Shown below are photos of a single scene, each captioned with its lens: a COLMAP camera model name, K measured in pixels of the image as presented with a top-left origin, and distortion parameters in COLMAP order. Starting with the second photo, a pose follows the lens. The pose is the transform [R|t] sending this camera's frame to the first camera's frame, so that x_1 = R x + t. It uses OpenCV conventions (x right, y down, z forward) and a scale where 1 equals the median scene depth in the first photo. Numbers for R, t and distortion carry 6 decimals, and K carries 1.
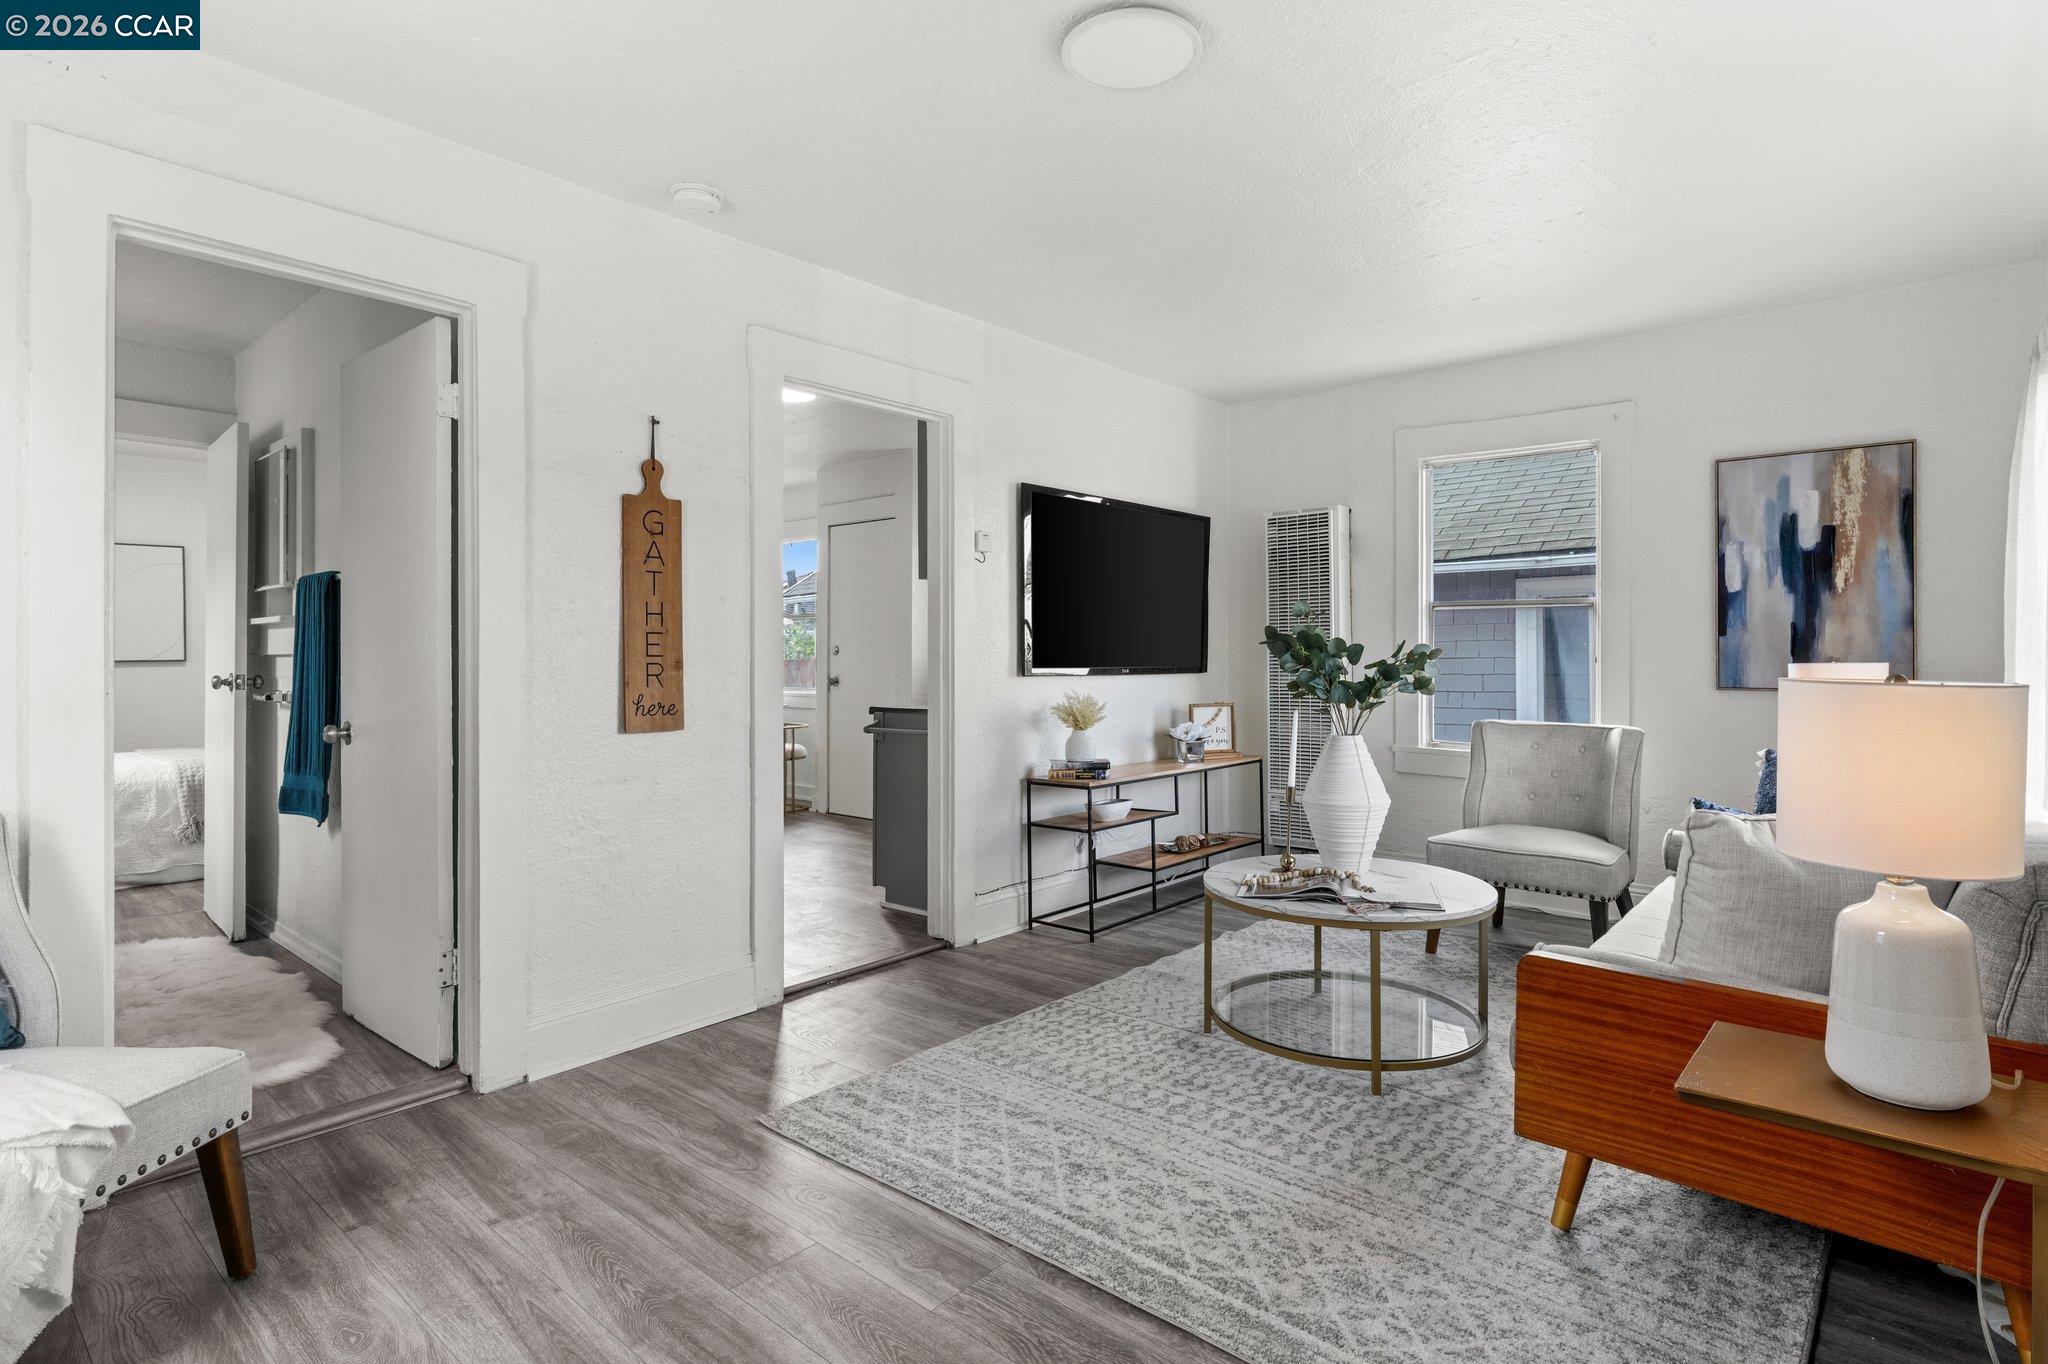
lens RADIAL K [[1038.2, 0, 1040.5], [0, 1038.2, 656.7], [0, 0, 1]] dist [0.002192, 0.001245]
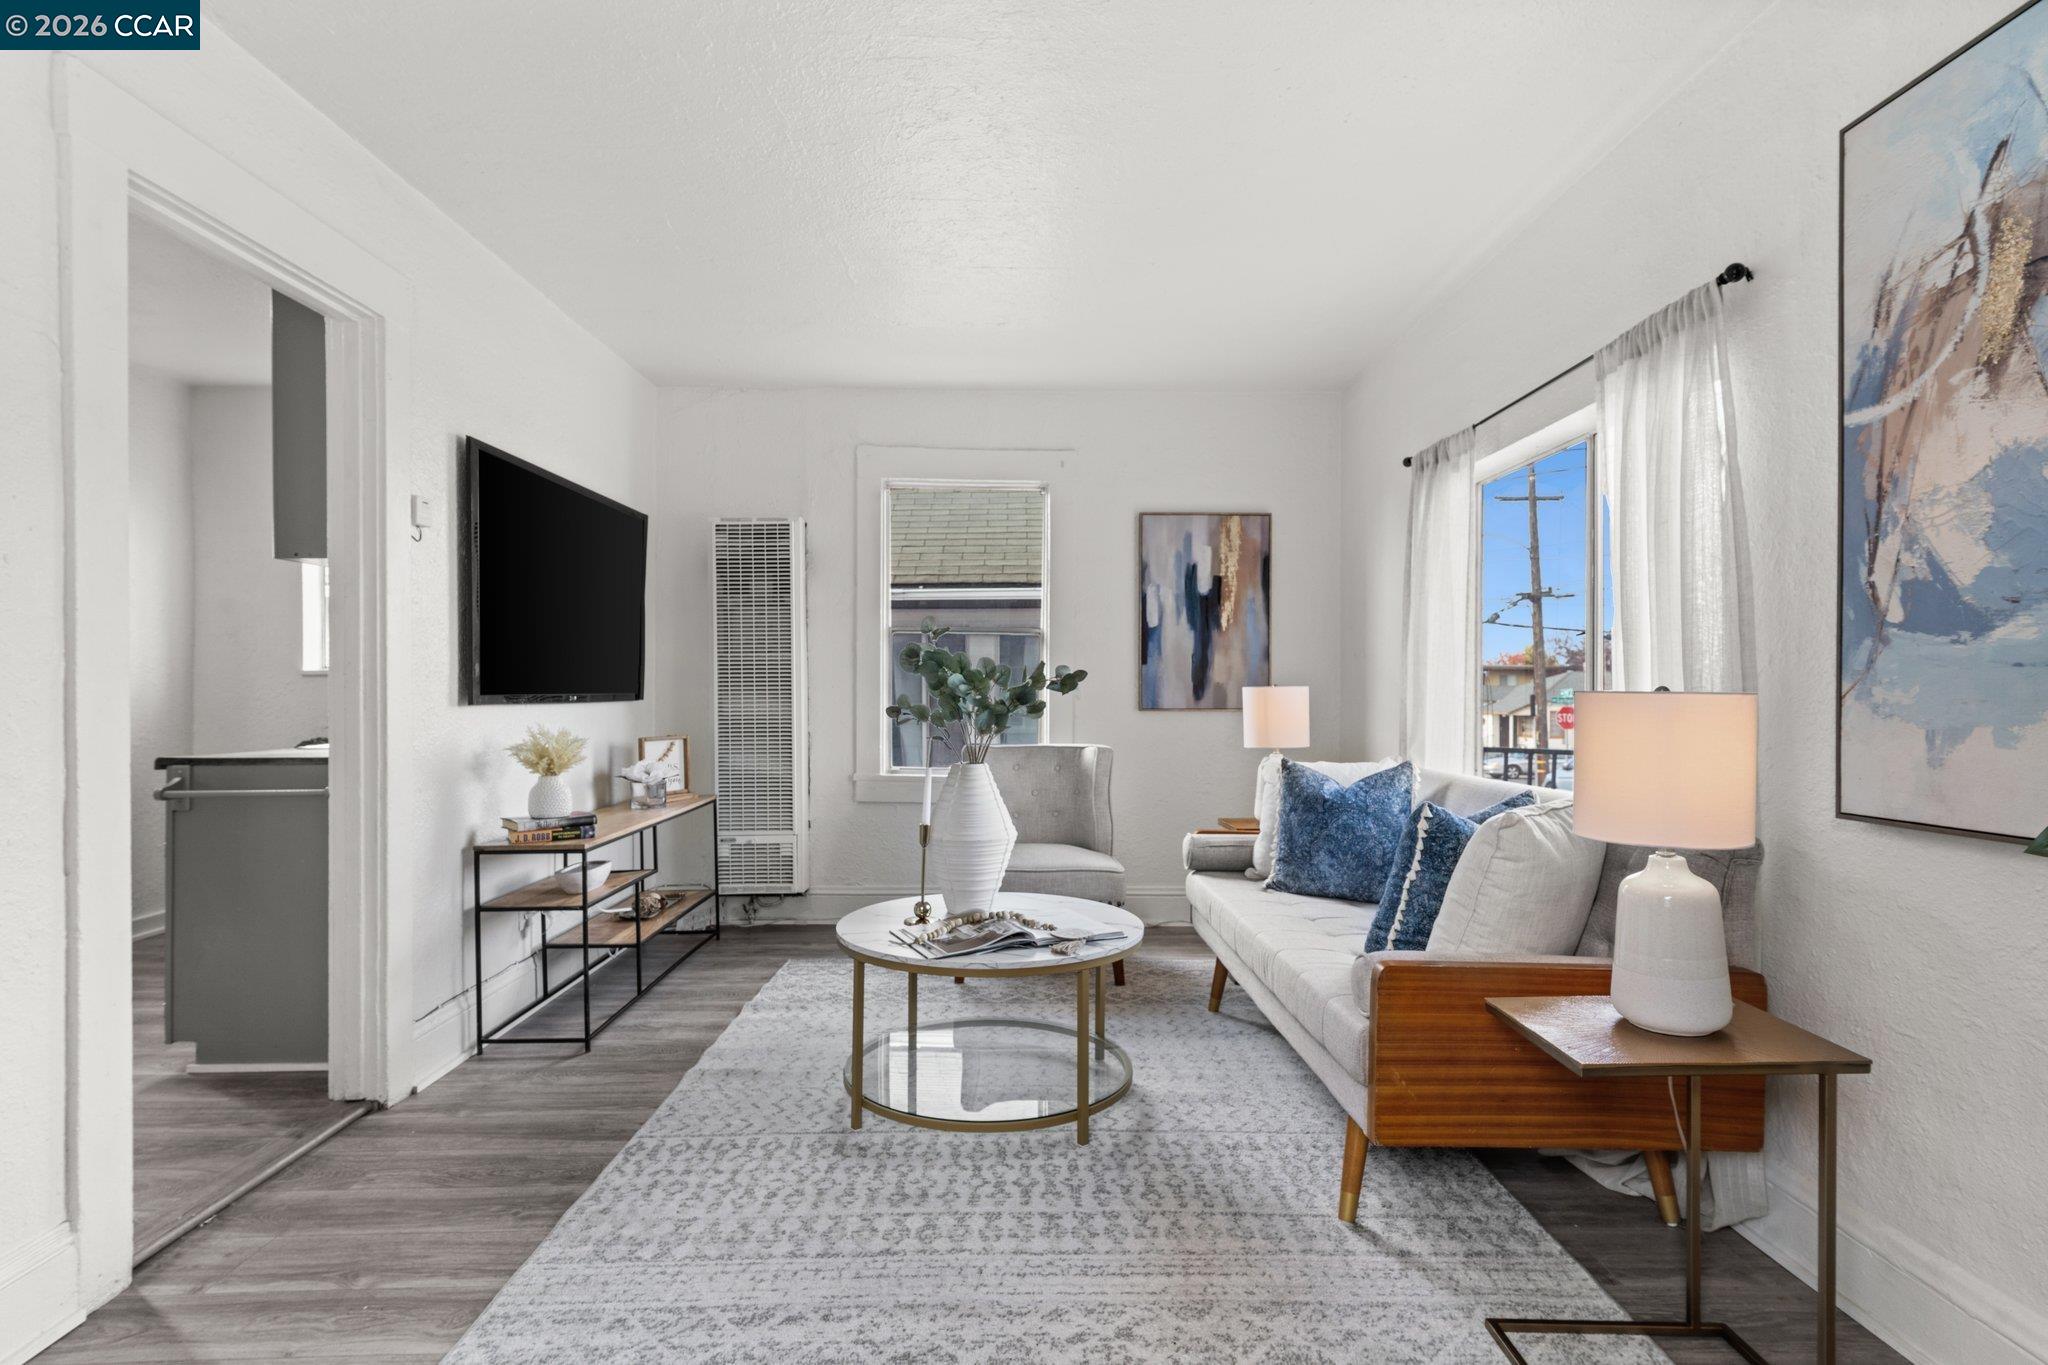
lens RADIAL K [[1038.2, 0, 1026.2], [0, 1038.2, 698.7], [0, 0, 1]] dist [0.002192, 0.001245]
pose [[0.749156, -0.005872, 0.662367, -0.236239], [-0.001539, 0.999943, 0.010606, 0.006783], [-0.662392, -0.008965, 0.749104, 0.237285]]
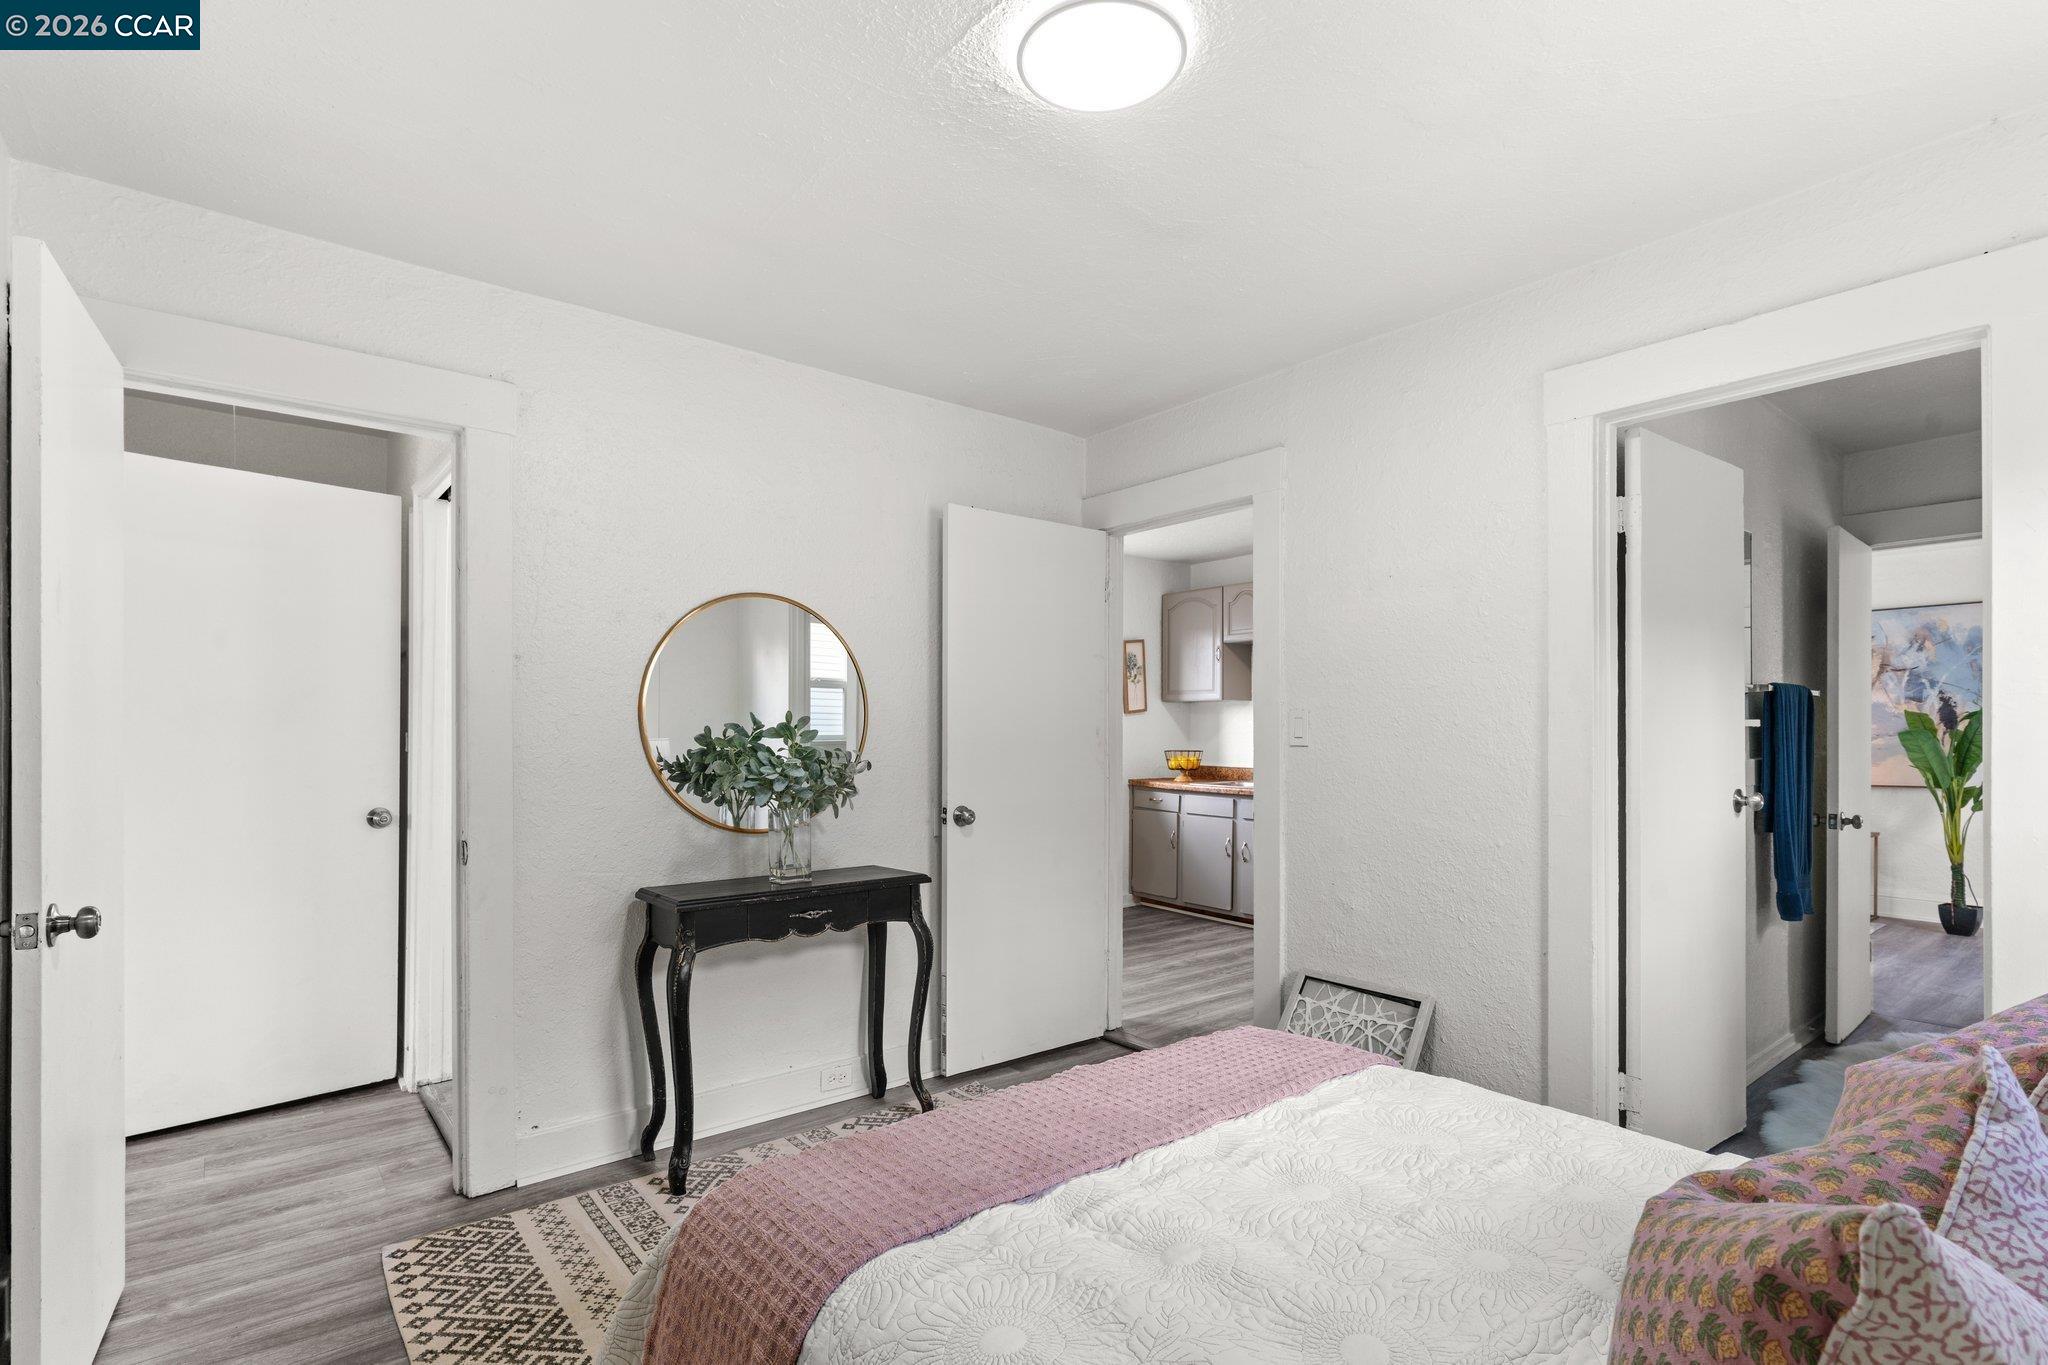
lens RADIAL K [[993.4, 0, 1023.6], [0, 993.4, 728.4], [0, 0, 1]] dist [0.001563, 0.001105]
pose [[0.156430, 0.002975, 0.987685, -1.723449], [-0.003311, 0.999991, -0.002487, -0.030003], [-0.987683, -0.002881, 0.156439, 1.545841]]
